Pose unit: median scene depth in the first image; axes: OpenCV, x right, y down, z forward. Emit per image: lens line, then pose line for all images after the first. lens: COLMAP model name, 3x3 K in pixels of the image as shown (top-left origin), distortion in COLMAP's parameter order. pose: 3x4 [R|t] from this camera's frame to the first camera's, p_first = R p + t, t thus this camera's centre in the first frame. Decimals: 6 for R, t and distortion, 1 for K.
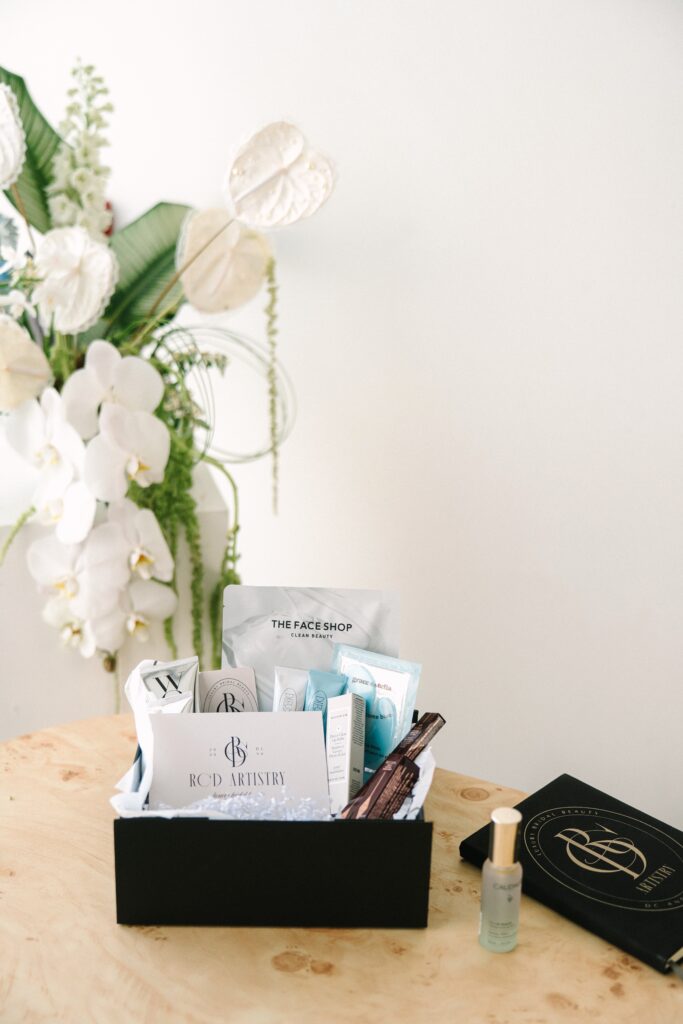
lens RADIAL K [[1498.7, 0, 339.3], [0, 1498.7, 558.8], [0, 0, 1]] dist [0.012643, 0.096669]
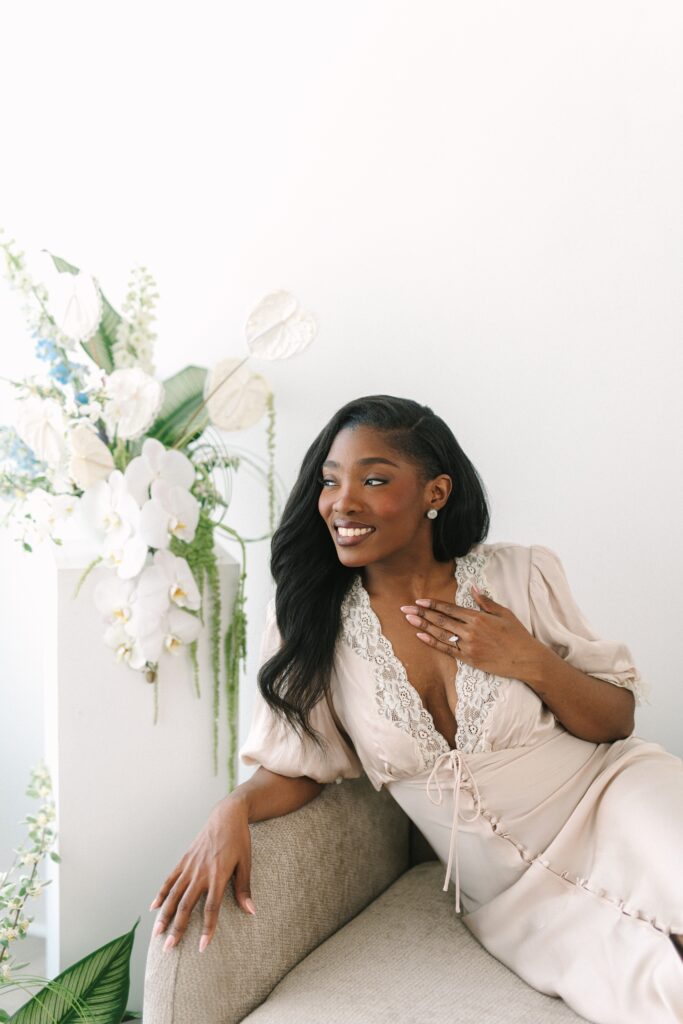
lens RADIAL K [[1498.7, 0, 339.3], [0, 1498.7, 558.8], [0, 0, 1]] dist [0.012643, 0.096669]
pose [[0.999748, 0.001399, 0.022425, -0.013366], [0.003188, 0.979136, -0.203182, 0.246198], [-0.022241, 0.203202, 0.978884, -0.358958]]
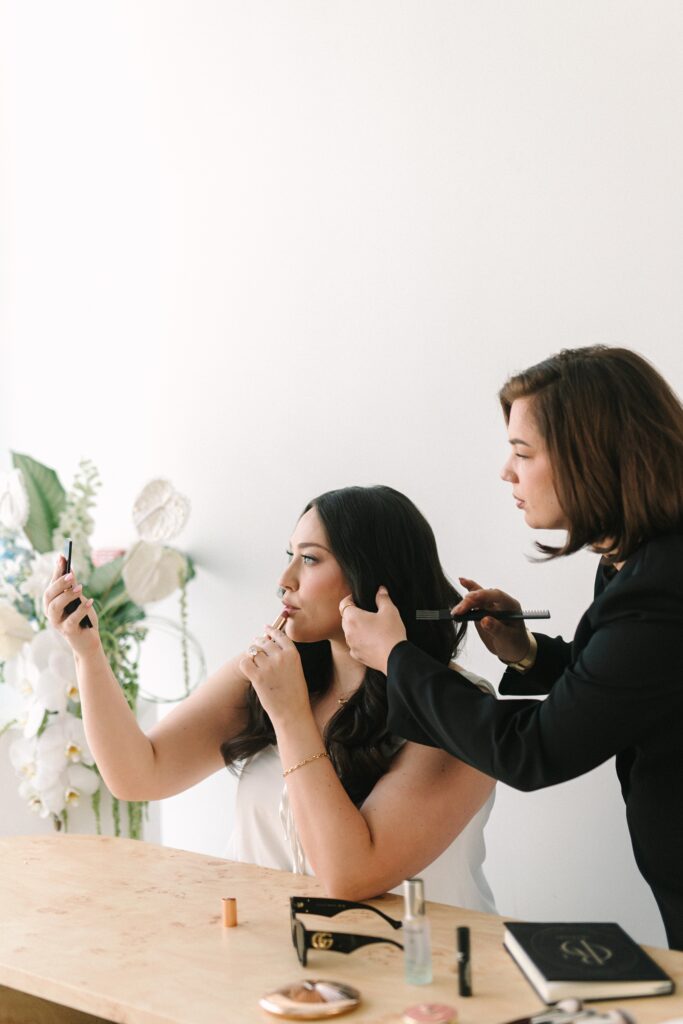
lens RADIAL K [[1498.7, 0, 339.3], [0, 1498.7, 558.8], [0, 0, 1]] dist [0.012643, 0.096669]
pose [[0.975430, -0.033153, -0.217800, 0.474096], [-0.031181, 0.957885, -0.285455, 0.241469], [0.218091, 0.285233, 0.933316, -0.446342]]
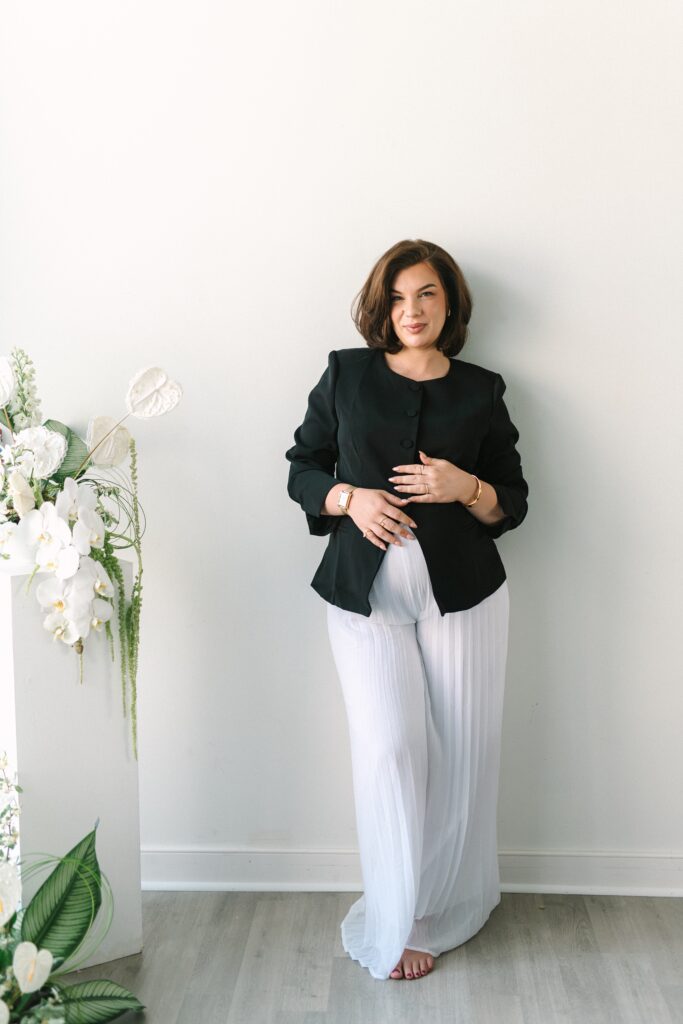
lens RADIAL K [[1498.7, 0, 339.3], [0, 1498.7, 558.8], [0, 0, 1]] dist [0.012643, 0.096669]
pose [[0.931052, -0.075691, 0.356948, -0.520439], [0.150105, 0.971091, -0.185607, 0.363982], [-0.332581, 0.226389, 0.915499, -0.866647]]
